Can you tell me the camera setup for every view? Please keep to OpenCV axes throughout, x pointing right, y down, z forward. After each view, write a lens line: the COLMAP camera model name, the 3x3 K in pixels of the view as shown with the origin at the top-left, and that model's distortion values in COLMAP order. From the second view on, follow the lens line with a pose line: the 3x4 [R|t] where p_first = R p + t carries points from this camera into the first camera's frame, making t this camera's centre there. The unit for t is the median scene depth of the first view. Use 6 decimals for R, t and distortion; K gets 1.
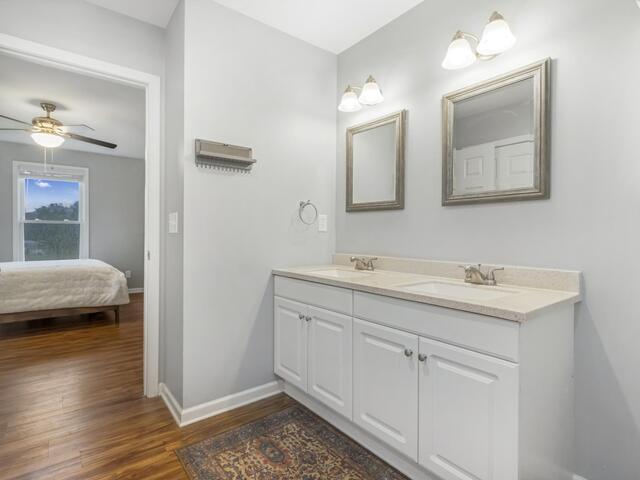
lens RADIAL K [[332.2, 0, 337.0], [0, 332.2, 233.5], [0, 0, 1]] dist [-0.001228, -0.000532]
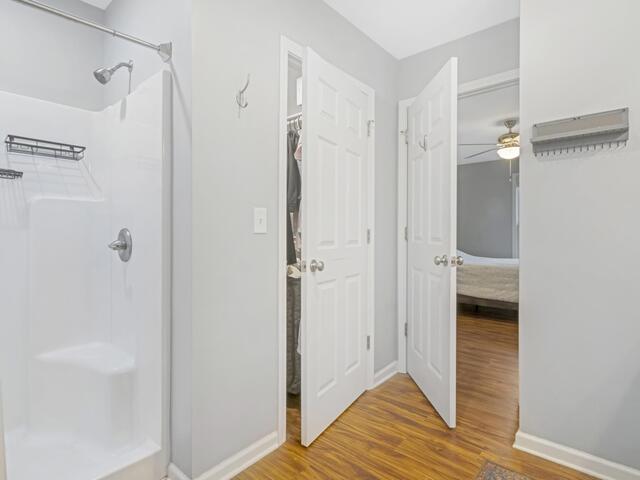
lens RADIAL K [[344.1, 0, 317.2], [0, 344.1, 233.8], [0, 0, 1]] dist [0.001934, 0.000546]
pose [[0.172773, -0.001849, -0.984960, 0.883989], [-0.002158, 0.999995, -0.002256, 0.003302], [0.984959, 0.002515, 0.172769, 0.735266]]
